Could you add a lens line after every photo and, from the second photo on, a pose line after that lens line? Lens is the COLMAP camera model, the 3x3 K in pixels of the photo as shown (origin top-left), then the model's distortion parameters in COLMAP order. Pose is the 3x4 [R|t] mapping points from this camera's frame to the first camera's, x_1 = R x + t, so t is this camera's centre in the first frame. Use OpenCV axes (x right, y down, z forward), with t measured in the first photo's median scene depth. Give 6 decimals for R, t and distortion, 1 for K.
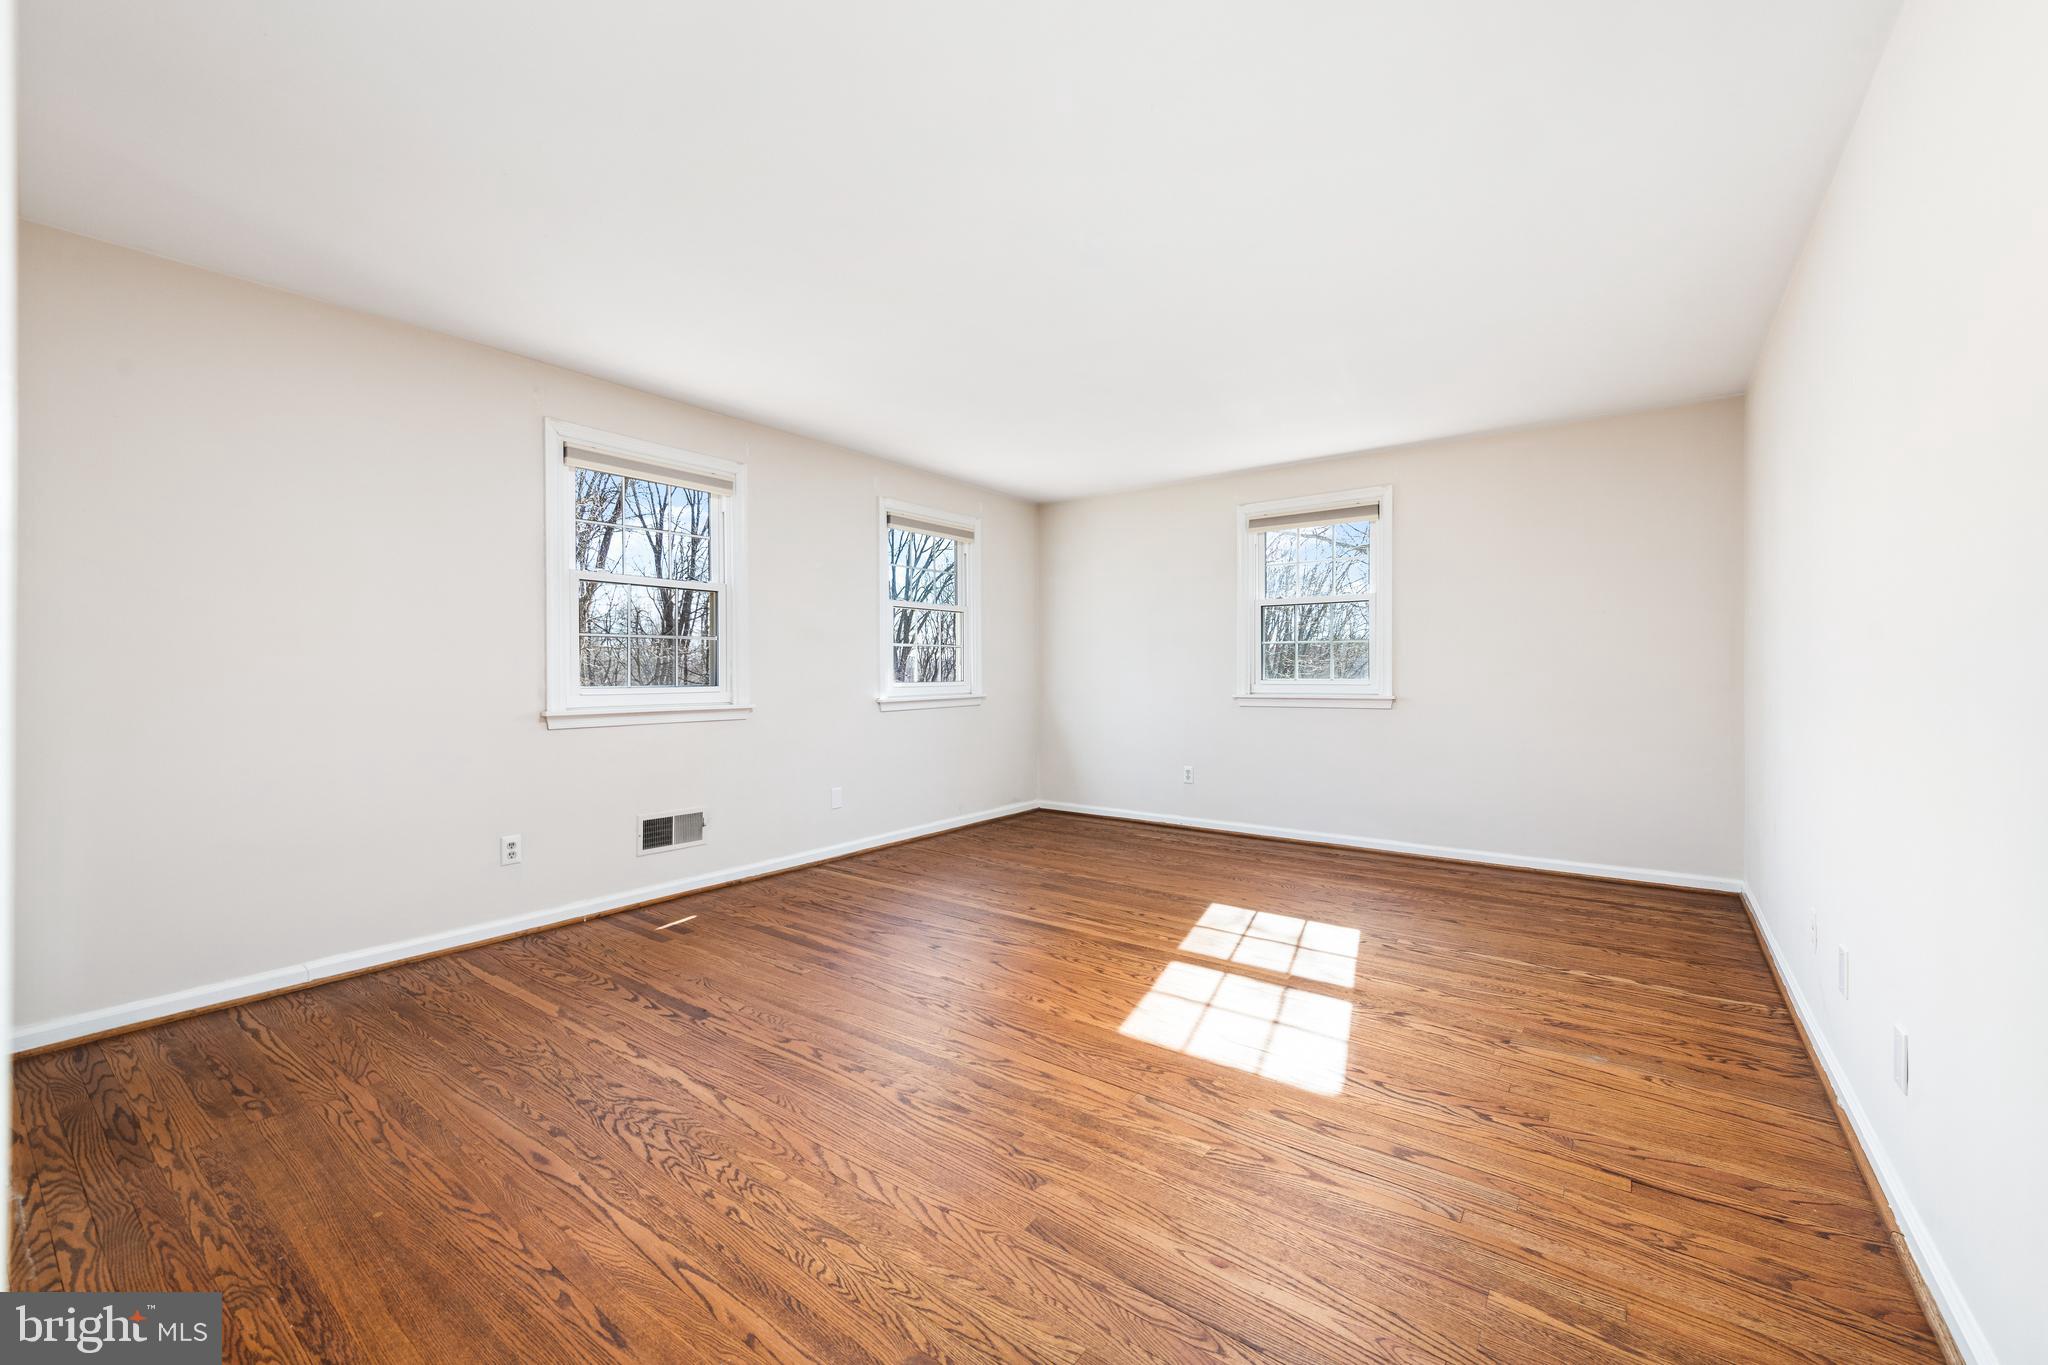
lens RADIAL K [[813.4, 0, 1027.9], [0, 813.4, 676.8], [0, 0, 1]] dist [0.014453, 0.000035]
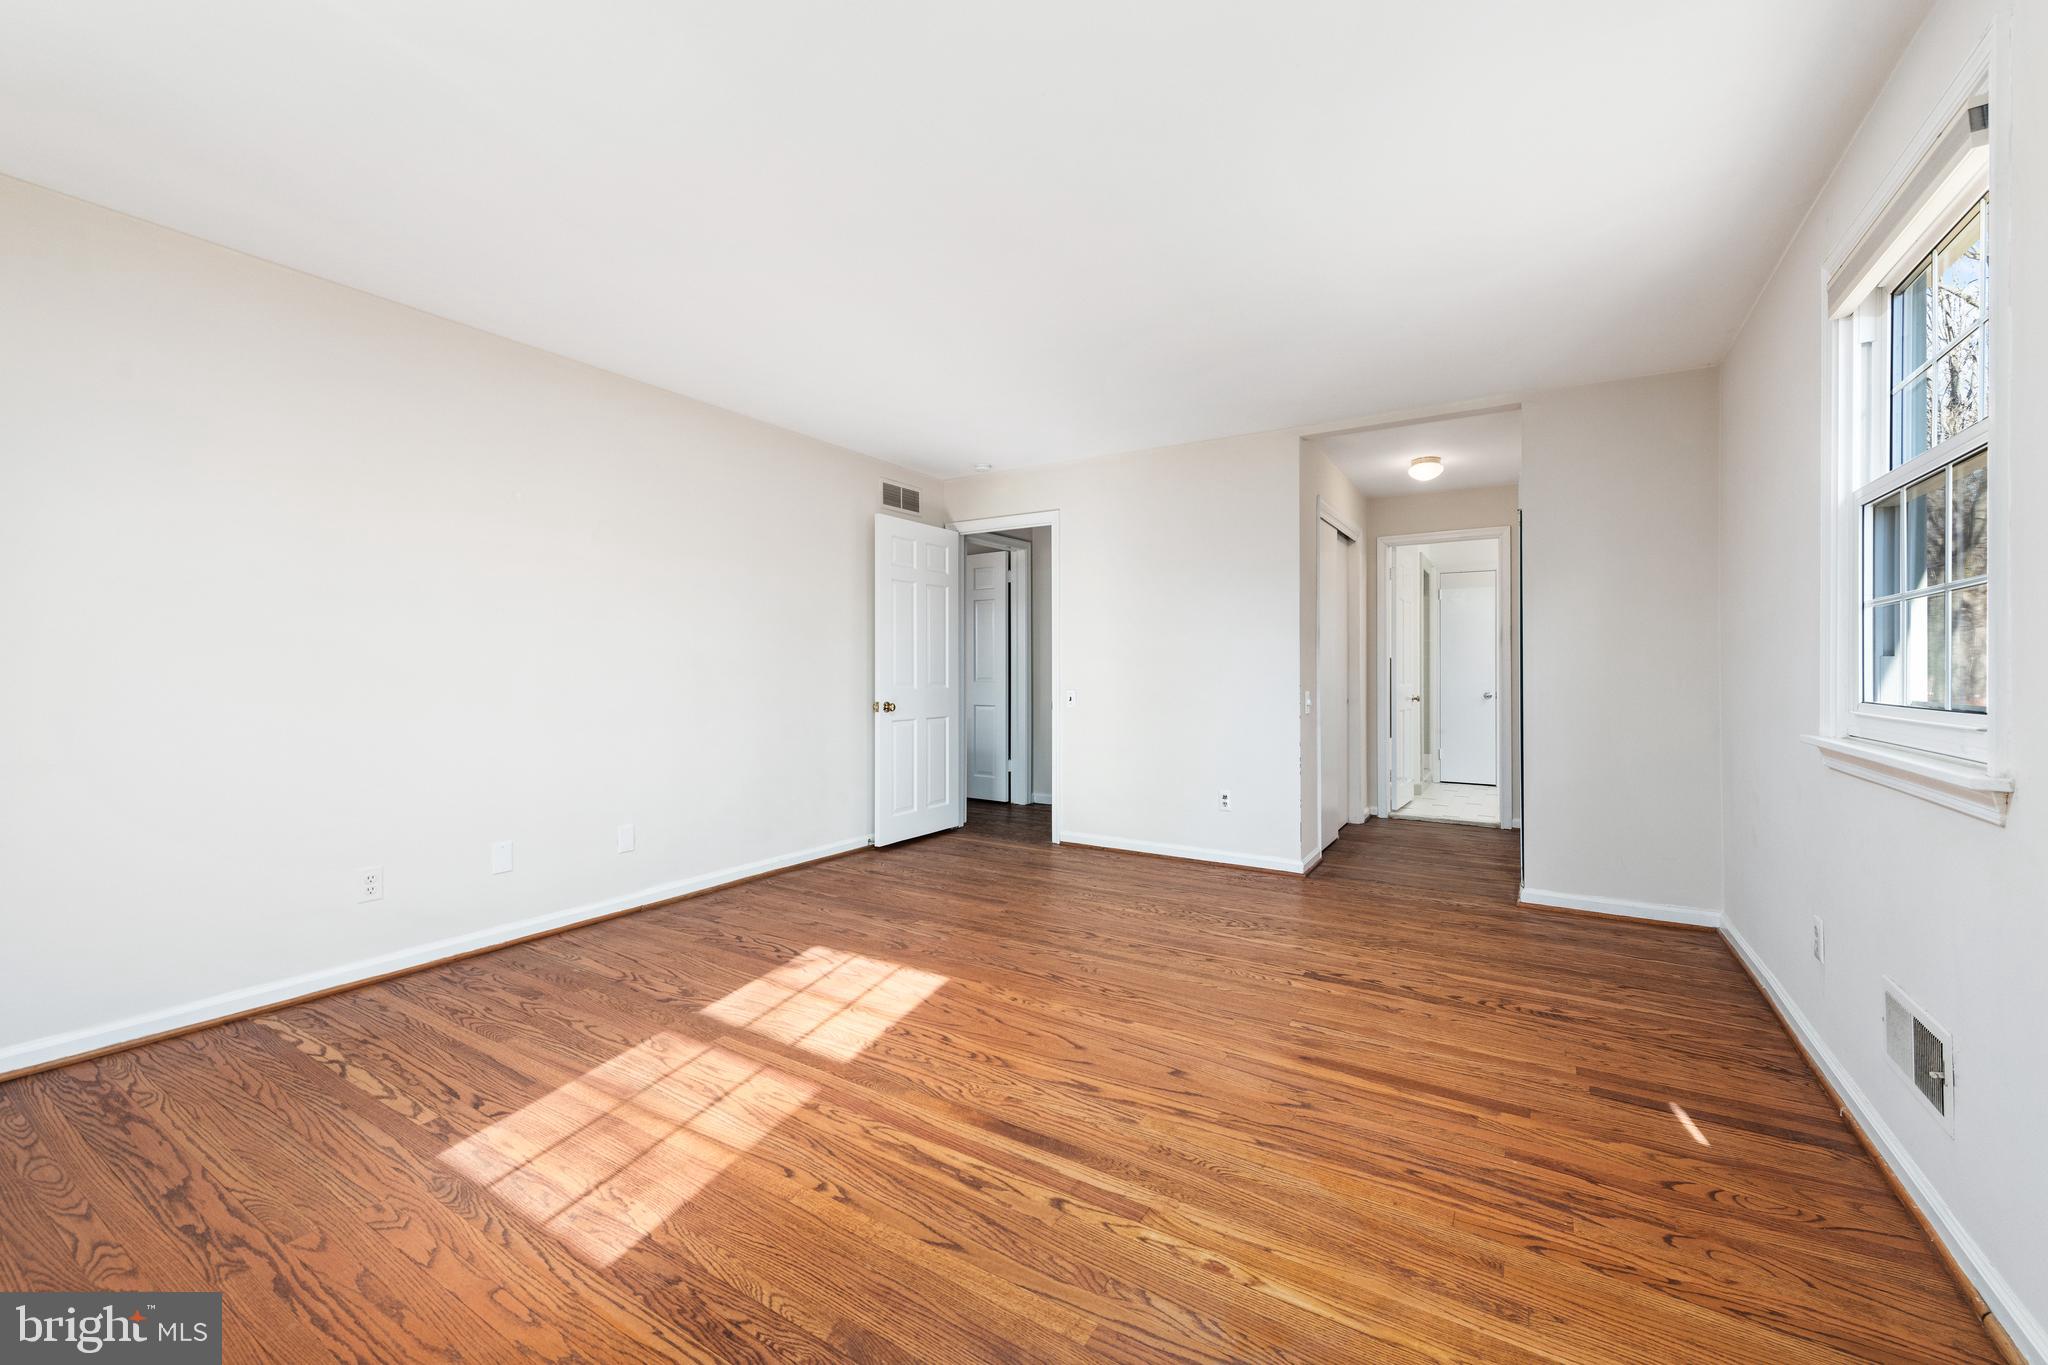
lens RADIAL K [[813.4, 0, 1027.9], [0, 813.4, 676.8], [0, 0, 1]] dist [0.014453, 0.000035]
pose [[-0.996566, 0.001263, -0.082789, 0.077817], [-0.000330, 0.999815, 0.019231, -0.017153], [0.082798, 0.019192, -0.996382, 1.910489]]
